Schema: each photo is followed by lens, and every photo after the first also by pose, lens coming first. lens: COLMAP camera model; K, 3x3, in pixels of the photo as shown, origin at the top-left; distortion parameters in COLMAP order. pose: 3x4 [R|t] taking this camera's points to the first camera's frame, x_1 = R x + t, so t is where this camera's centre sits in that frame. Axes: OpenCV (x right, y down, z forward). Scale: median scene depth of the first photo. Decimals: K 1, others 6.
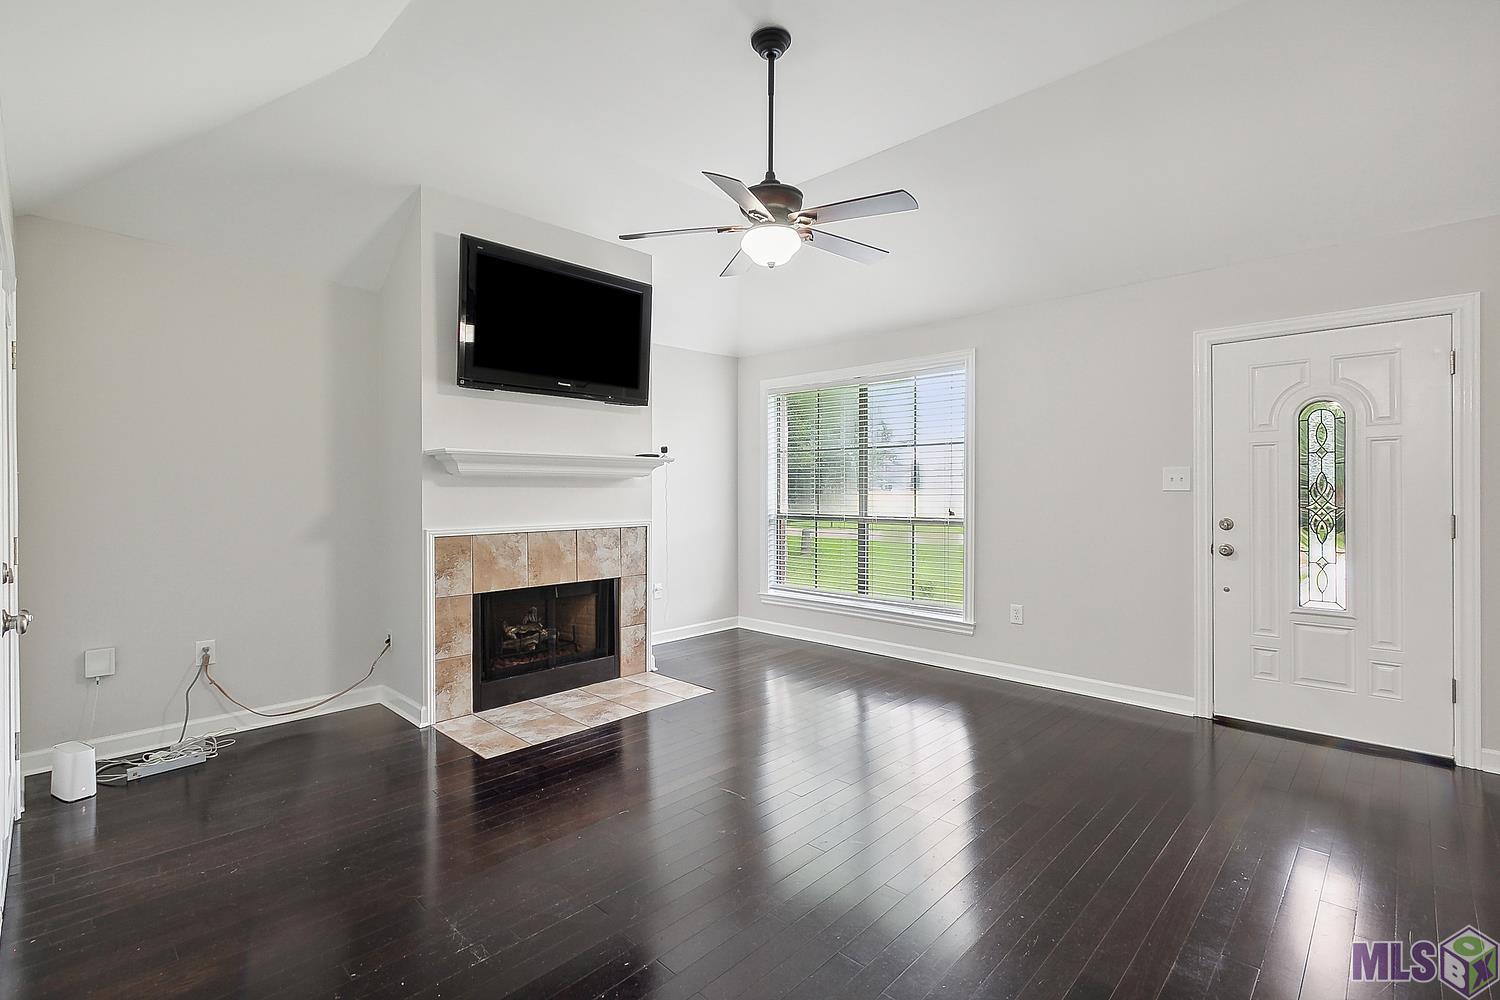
lens RADIAL K [[684.4, 0, 741.4], [0, 684.4, 488.8], [0, 0, 1]] dist [-0.002375, -0.001247]
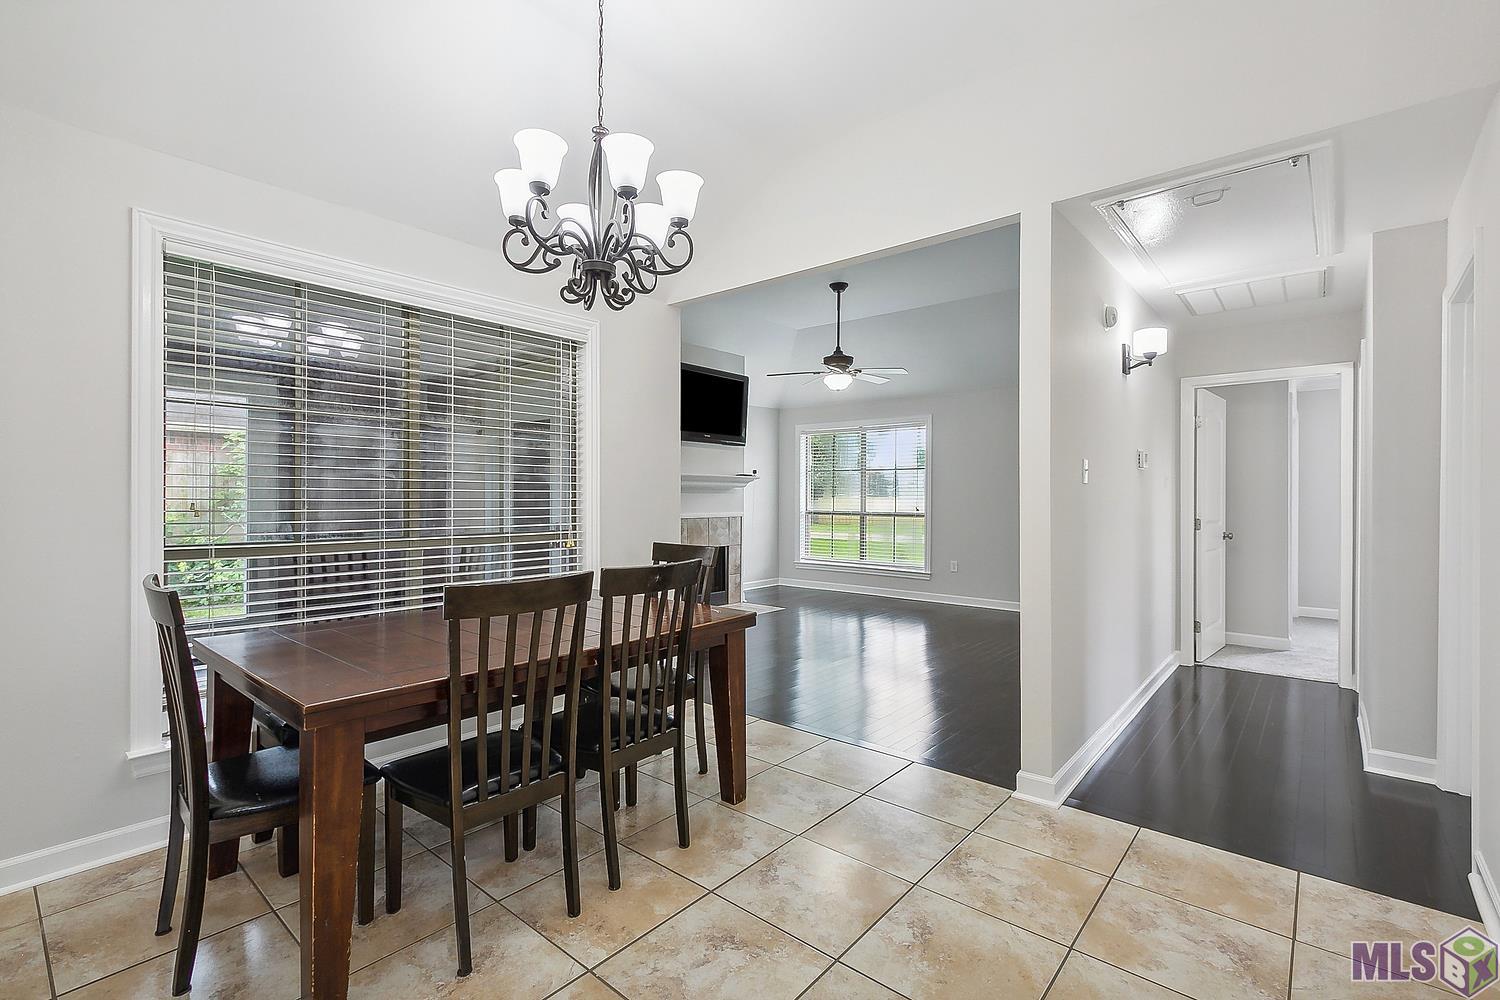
lens RADIAL K [[684.4, 0, 741.2], [0, 684.4, 501.2], [0, 0, 1]] dist [-0.002375, -0.001247]
pose [[0.998290, 0.004207, 0.058308, -0.254748], [-0.004873, 0.999924, 0.011284, -0.002432], [-0.058256, -0.011548, 0.998235, -0.747049]]
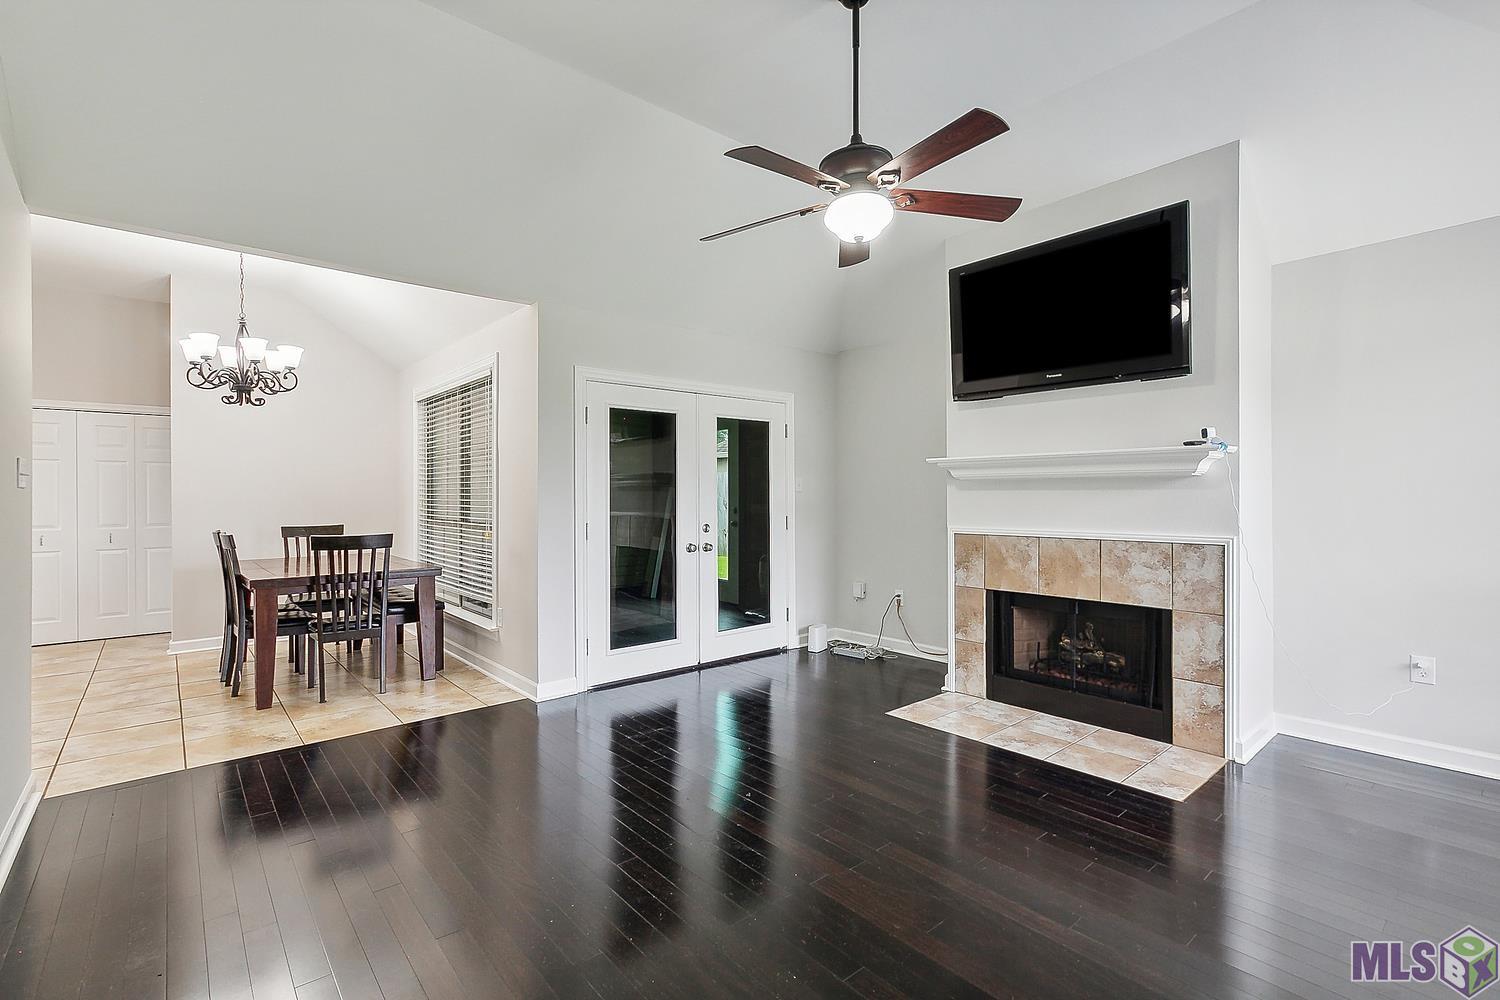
lens RADIAL K [[684.4, 0, 745.3], [0, 684.4, 496.2], [0, 0, 1]] dist [-0.002375, -0.001247]
pose [[-0.101181, 0.003225, -0.994863, 0.629553], [0.006479, 0.999976, 0.002583, 0.001172], [0.994847, -0.006184, -0.101199, 0.635238]]
